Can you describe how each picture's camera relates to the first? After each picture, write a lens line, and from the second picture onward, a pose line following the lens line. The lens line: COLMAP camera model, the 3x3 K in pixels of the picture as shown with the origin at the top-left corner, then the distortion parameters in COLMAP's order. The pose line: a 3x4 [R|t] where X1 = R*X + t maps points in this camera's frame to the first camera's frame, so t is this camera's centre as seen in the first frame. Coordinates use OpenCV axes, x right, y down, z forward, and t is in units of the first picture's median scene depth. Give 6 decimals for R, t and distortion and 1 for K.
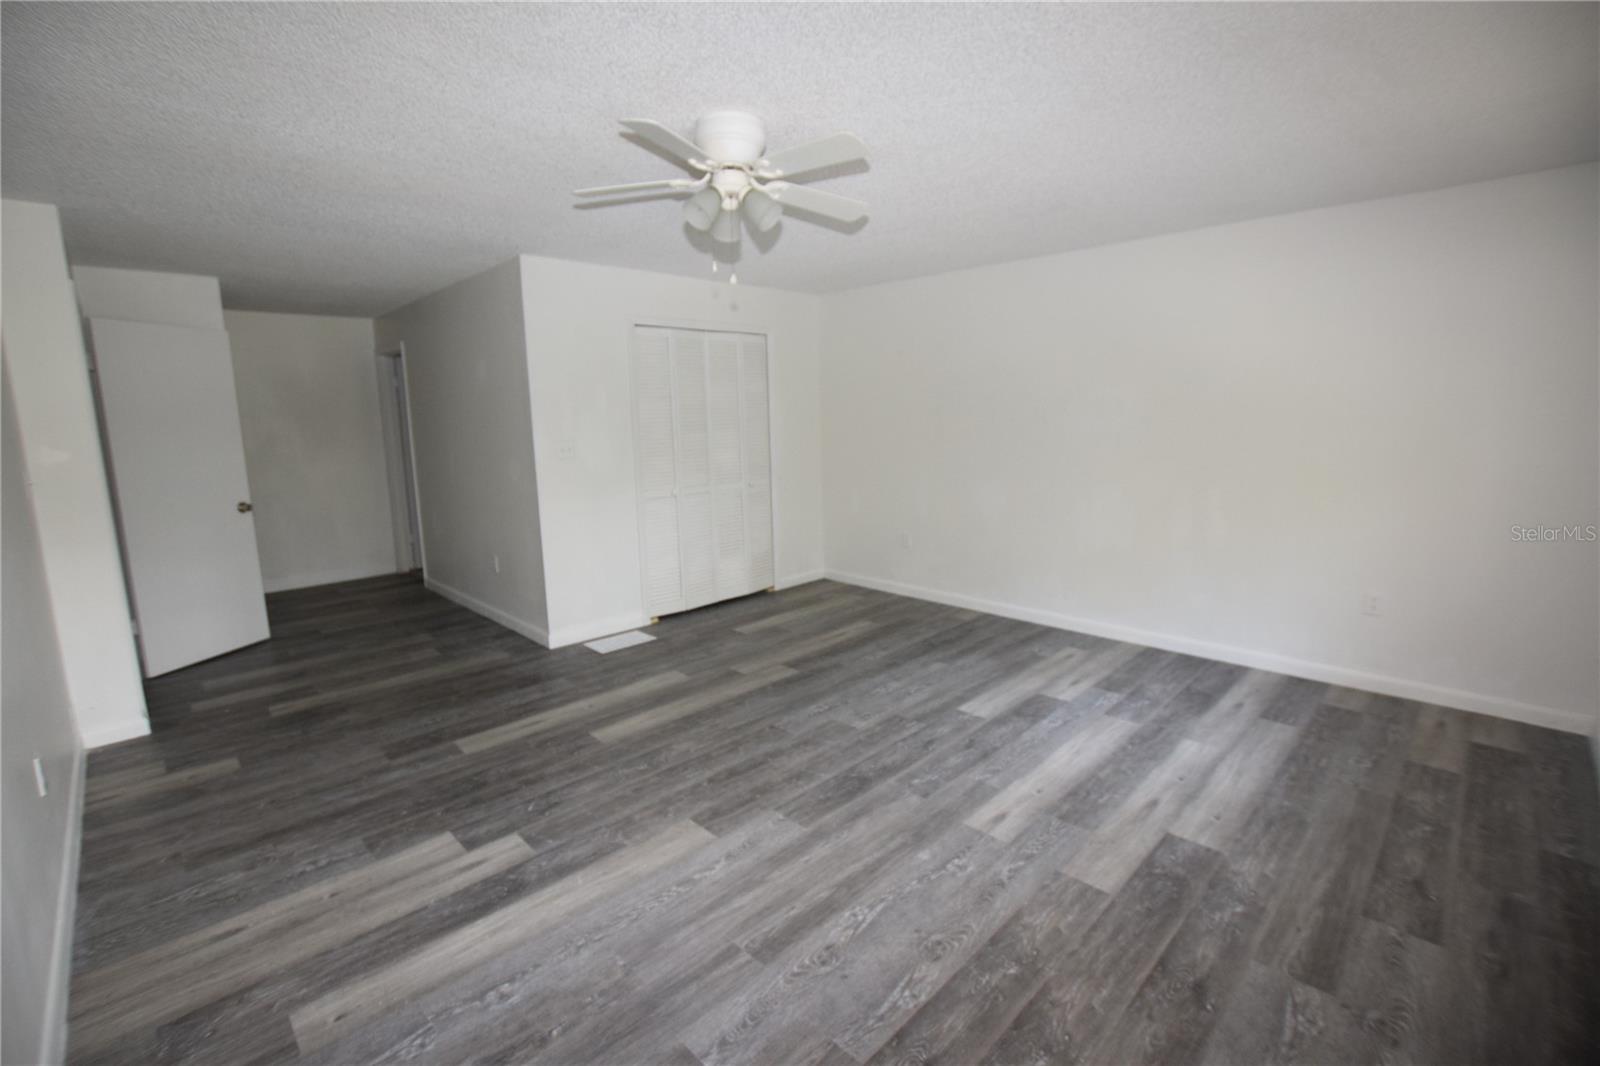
lens RADIAL K [[701.1, 0, 789.2], [0, 701.1, 523.6], [0, 0, 1]] dist [-0.025443, 0.001529]
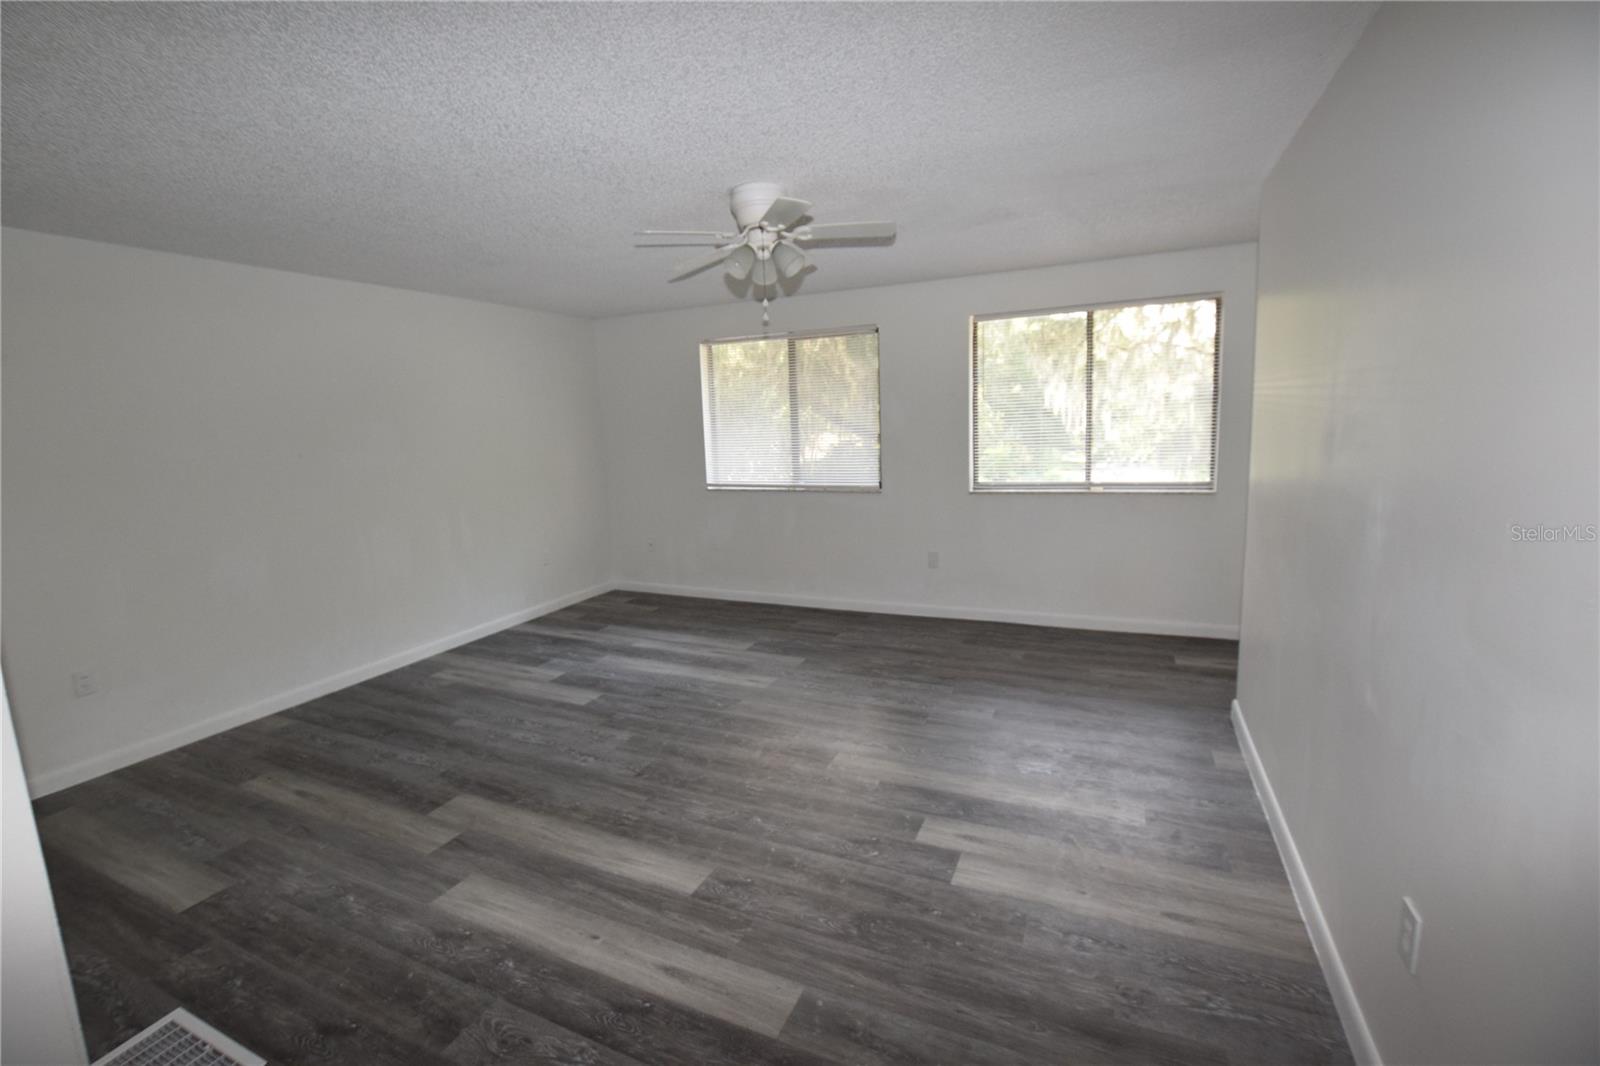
lens RADIAL K [[701.1, 0, 789.2], [0, 701.1, 523.6], [0, 0, 1]] dist [-0.025443, 0.001529]
pose [[-0.350450, -0.104101, 0.930778, -0.914950], [0.190751, 0.965040, 0.179753, -0.154206], [-0.916951, 0.240541, -0.318341, 1.038289]]
